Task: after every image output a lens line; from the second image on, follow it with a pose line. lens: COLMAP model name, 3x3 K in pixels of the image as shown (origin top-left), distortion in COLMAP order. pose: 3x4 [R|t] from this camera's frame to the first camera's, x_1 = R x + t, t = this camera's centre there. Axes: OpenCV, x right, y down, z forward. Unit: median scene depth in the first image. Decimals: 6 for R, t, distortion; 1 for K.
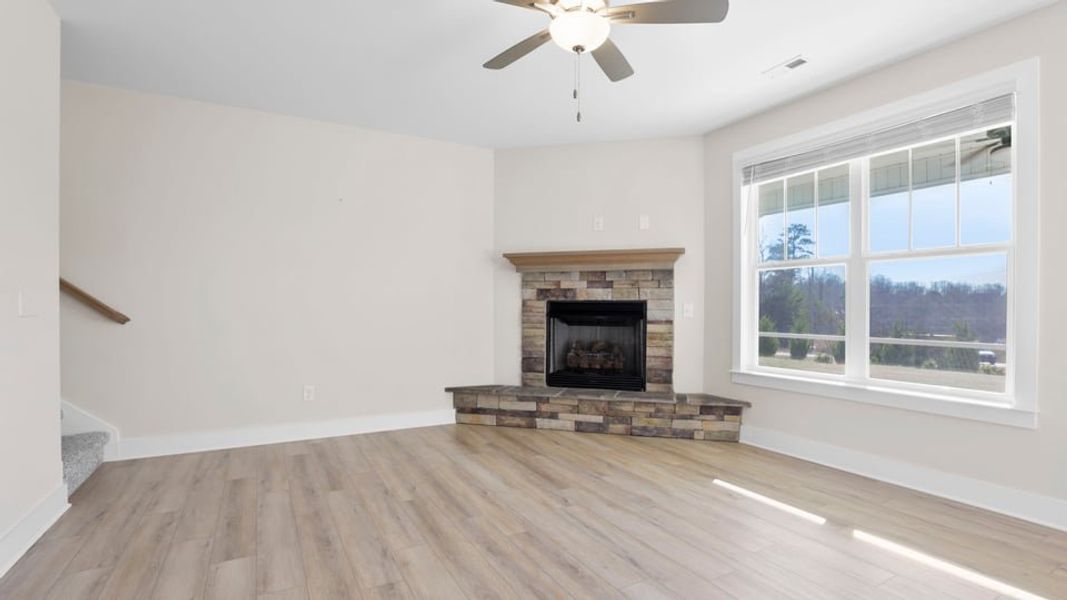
lens RADIAL K [[514.2, 0, 534.6], [0, 514.2, 312.6], [0, 0, 1]] dist [-0.032002, 0.000382]
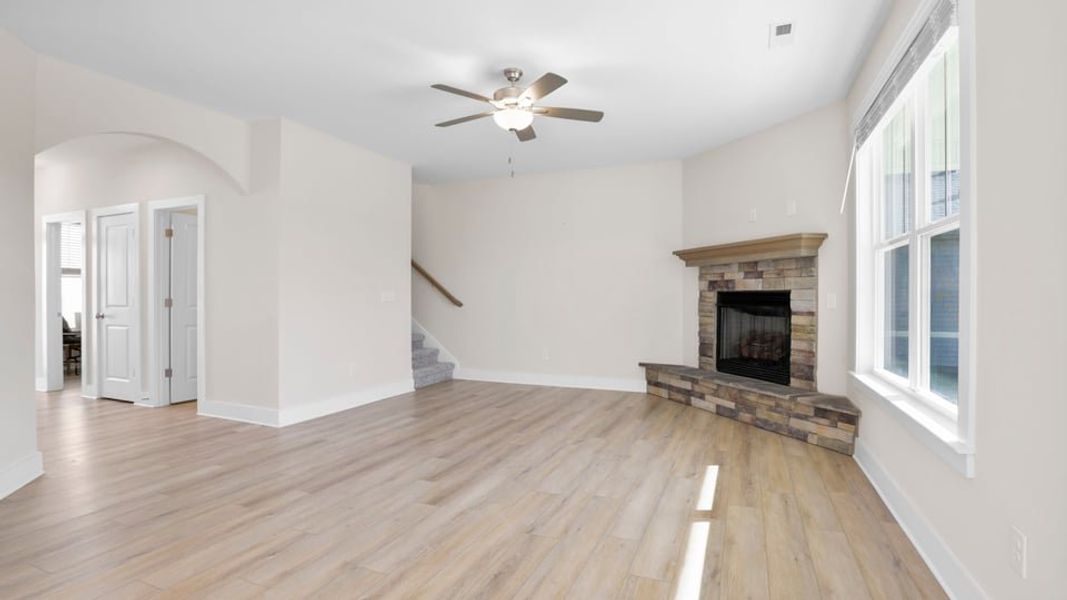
lens RADIAL K [[493.9, 0, 533.5], [0, 493.9, 300.0], [0, 0, 1]] dist [0.000627, 0.000108]
pose [[0.615882, 0.003197, -0.787832, 0.643535], [-0.007611, 0.999969, -0.001892, -0.000484], [0.787802, 0.007161, 0.615888, 0.065865]]
